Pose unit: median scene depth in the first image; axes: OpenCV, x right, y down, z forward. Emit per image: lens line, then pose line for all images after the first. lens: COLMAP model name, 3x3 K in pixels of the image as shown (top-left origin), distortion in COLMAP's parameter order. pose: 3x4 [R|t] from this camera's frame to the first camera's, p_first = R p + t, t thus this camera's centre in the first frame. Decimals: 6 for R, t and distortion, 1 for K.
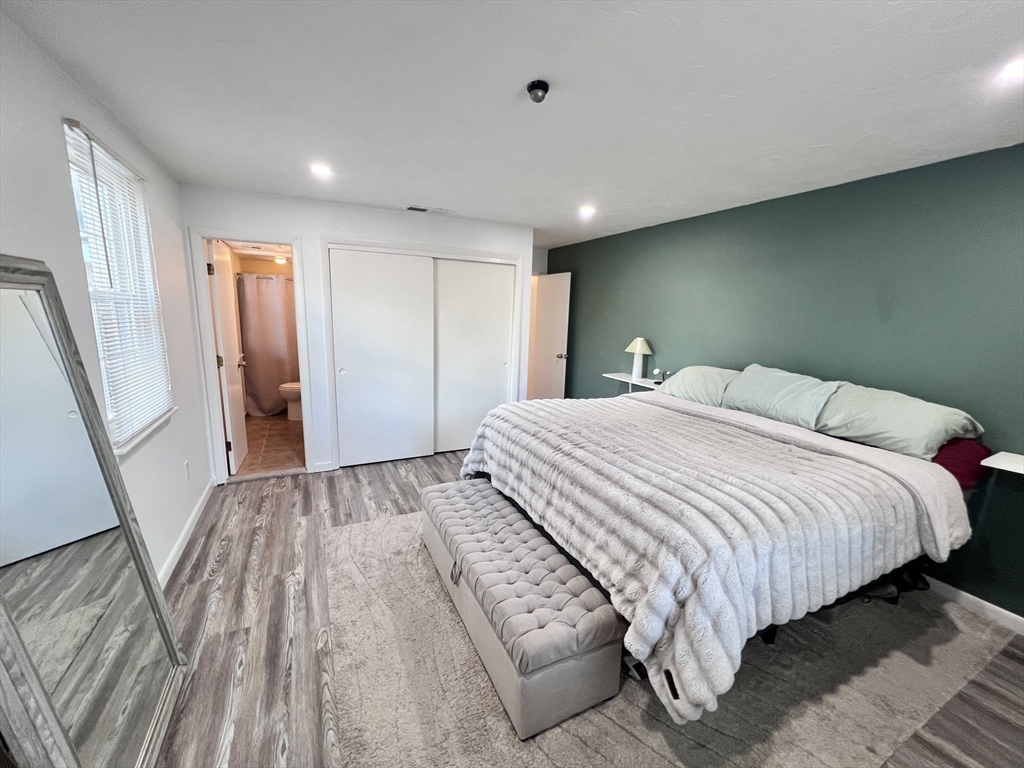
lens RADIAL K [[409.0, 0, 512.3], [0, 409.0, 382.8], [0, 0, 1]] dist [-0.007072, 0.000597]
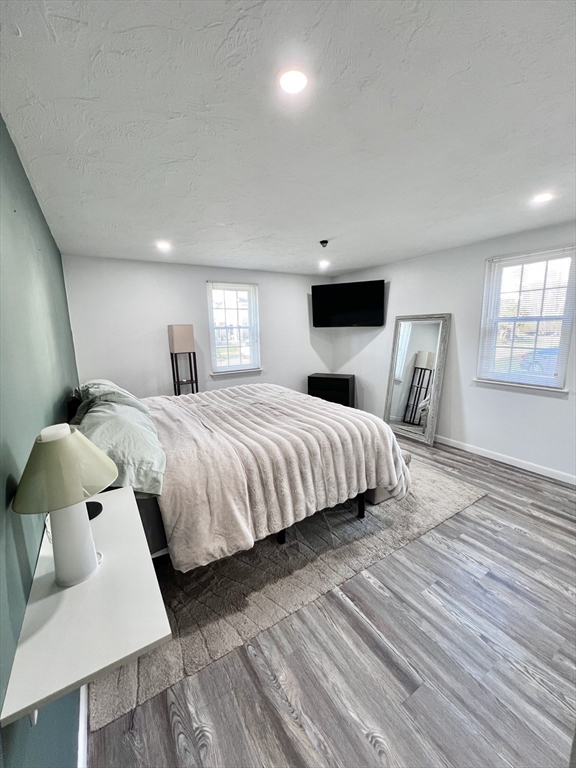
lens RADIAL K [[306.7, 0, 288.9], [0, 306.7, 382.9], [0, 0, 1]] dist [-0.007072, 0.000597]
pose [[-0.995006, 0.014084, -0.098819, 0.265896], [-0.020276, 0.940840, 0.338244, -0.284081], [0.097736, 0.338559, -0.935856, 1.713406]]
